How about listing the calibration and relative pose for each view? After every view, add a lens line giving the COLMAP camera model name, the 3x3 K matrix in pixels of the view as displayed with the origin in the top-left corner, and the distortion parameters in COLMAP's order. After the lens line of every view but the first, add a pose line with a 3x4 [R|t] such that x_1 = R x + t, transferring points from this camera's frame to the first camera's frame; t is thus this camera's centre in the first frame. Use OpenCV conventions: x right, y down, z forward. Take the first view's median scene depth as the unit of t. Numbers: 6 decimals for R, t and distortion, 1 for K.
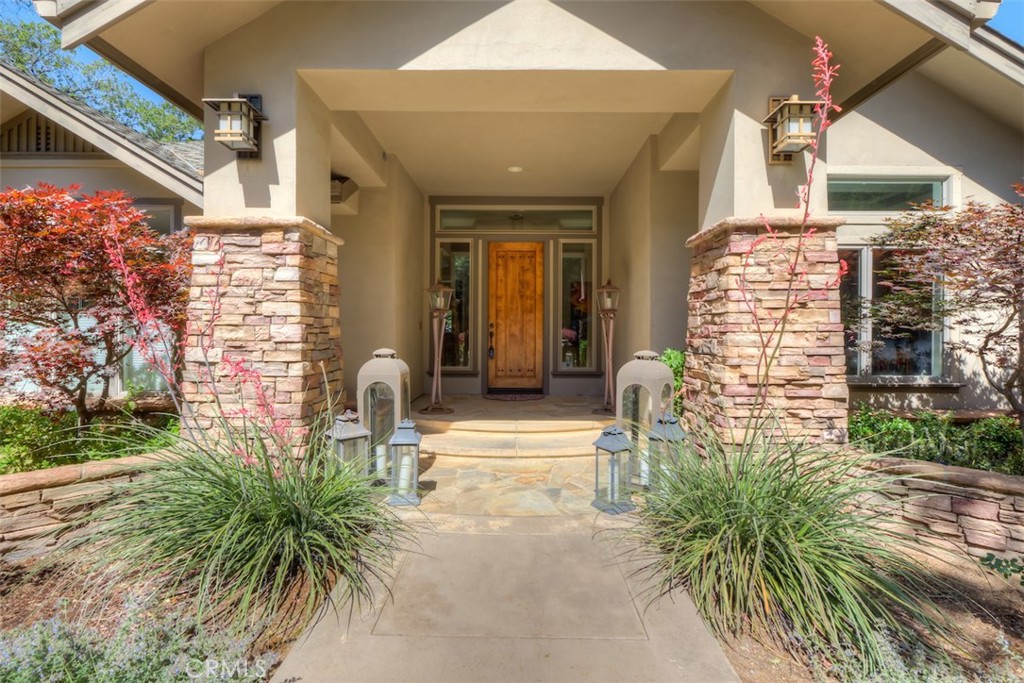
lens RADIAL K [[478.1, 0, 510.7], [0, 478.1, 331.5], [0, 0, 1]] dist [0.001368, 0.000463]
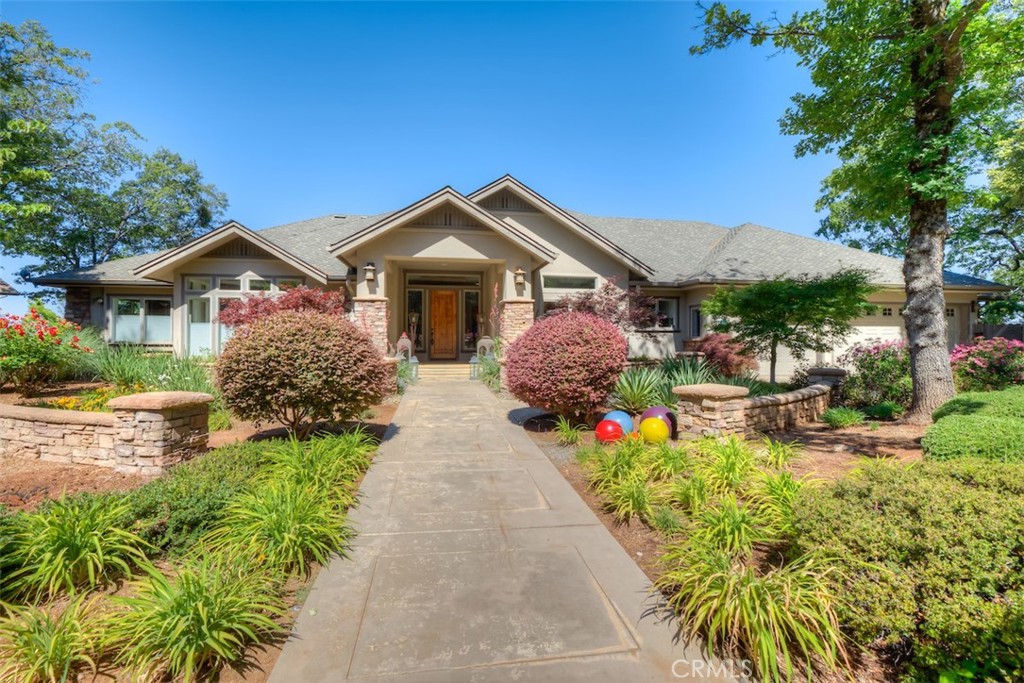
lens RADIAL K [[478.1, 0, 510.7], [0, 478.1, 331.5], [0, 0, 1]] dist [0.001368, 0.000463]
pose [[0.985182, -0.000626, 0.171514, -0.080990], [0.003056, 0.999899, -0.013901, 0.037427], [-0.171488, 0.014219, 0.985084, -1.555299]]
